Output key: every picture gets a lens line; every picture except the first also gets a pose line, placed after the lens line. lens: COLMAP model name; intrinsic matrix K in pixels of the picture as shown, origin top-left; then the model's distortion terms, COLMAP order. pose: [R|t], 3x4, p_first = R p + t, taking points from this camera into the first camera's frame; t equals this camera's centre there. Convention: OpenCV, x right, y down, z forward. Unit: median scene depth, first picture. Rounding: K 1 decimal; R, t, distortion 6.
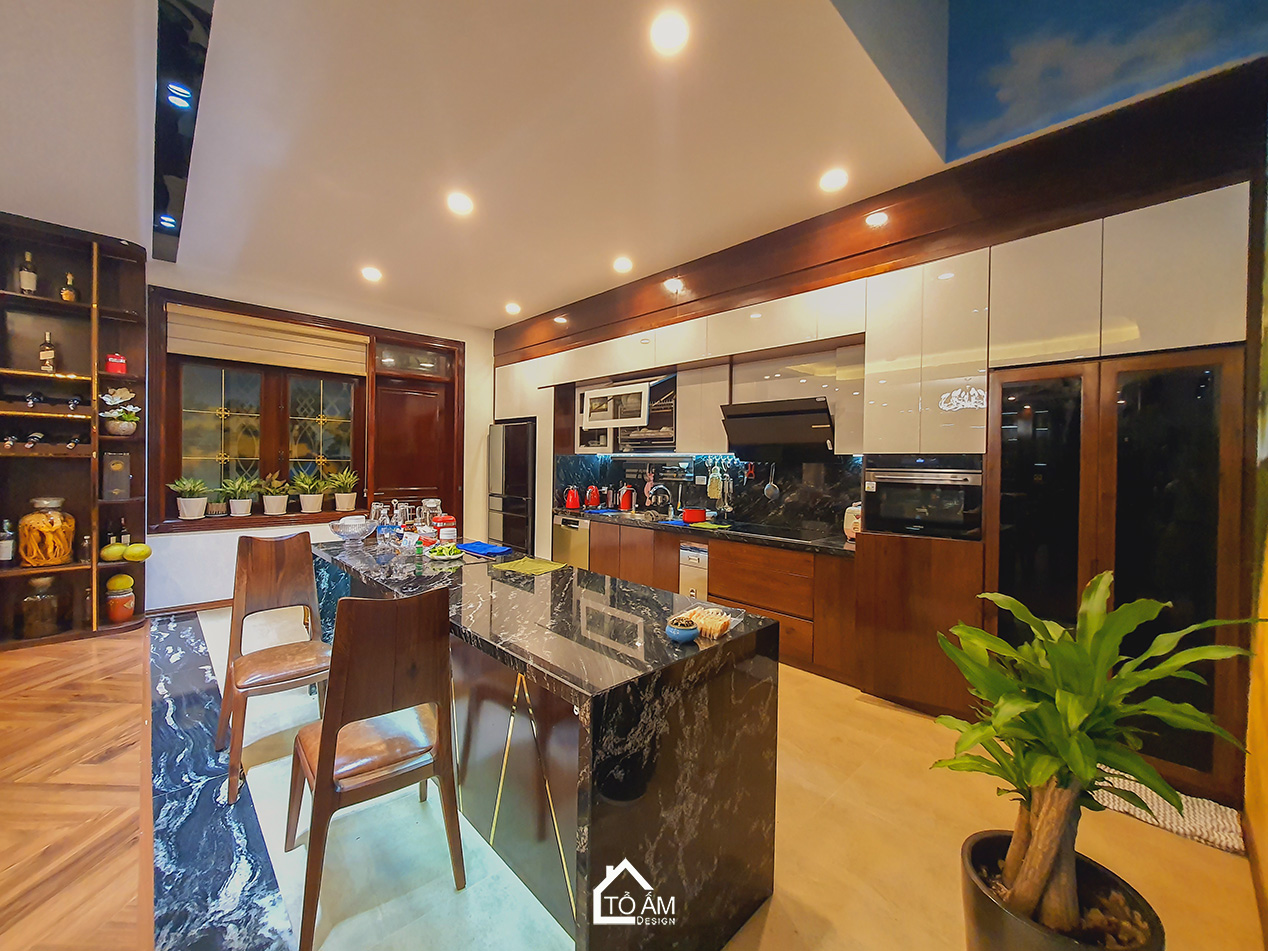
lens RADIAL K [[507.2, 0, 636.7], [0, 507.2, 468.4], [0, 0, 1]] dist [-0.000660, -0.001215]
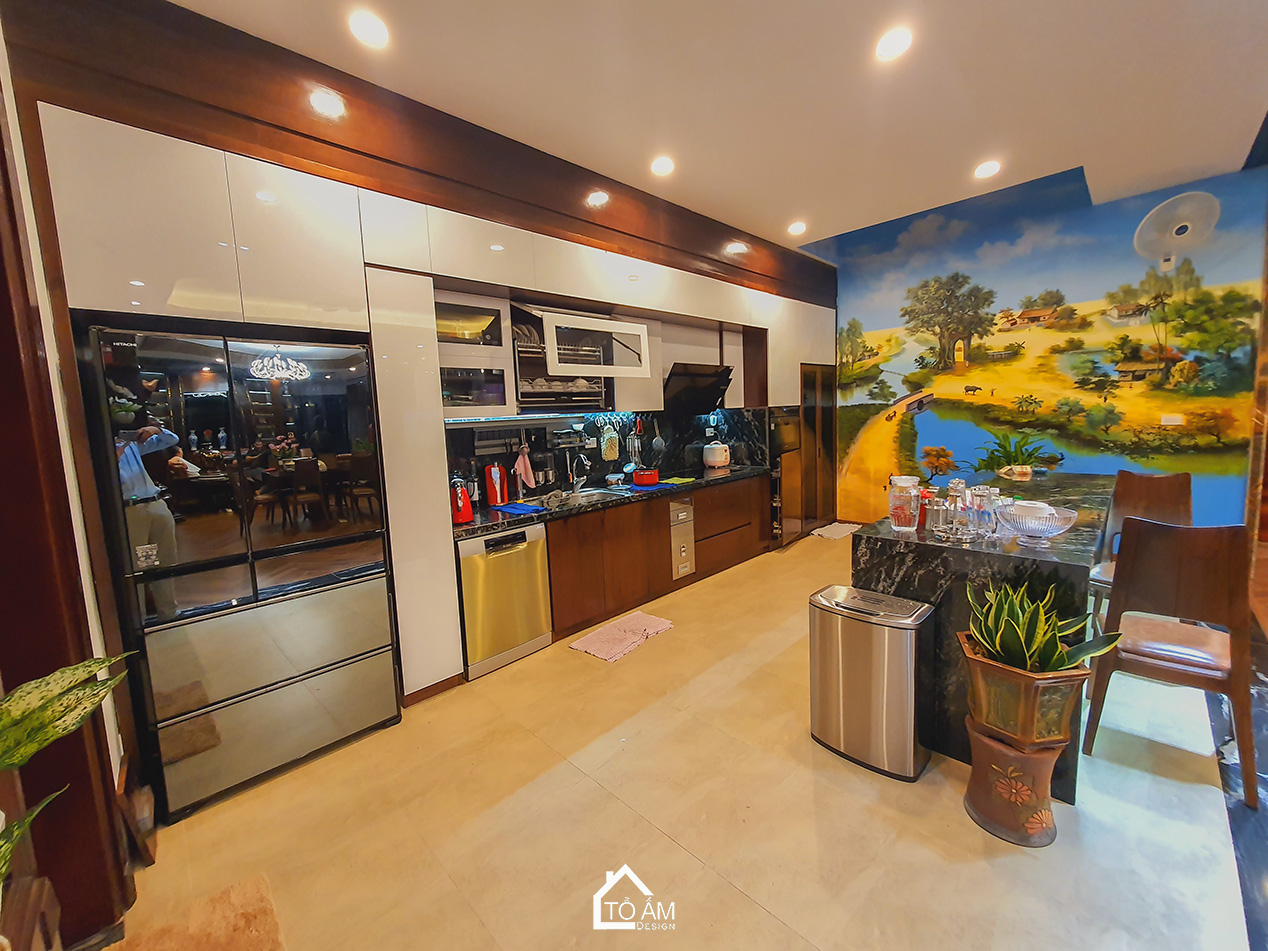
lens RADIAL K [[507.2, 0, 632.8], [0, 507.2, 466.1], [0, 0, 1]] dist [-0.000660, -0.001215]
pose [[-0.005165, -0.121365, 0.992594, -0.812236], [0.051772, 0.991244, 0.121470, -0.043186], [-0.998646, 0.052016, 0.001164, 1.024147]]
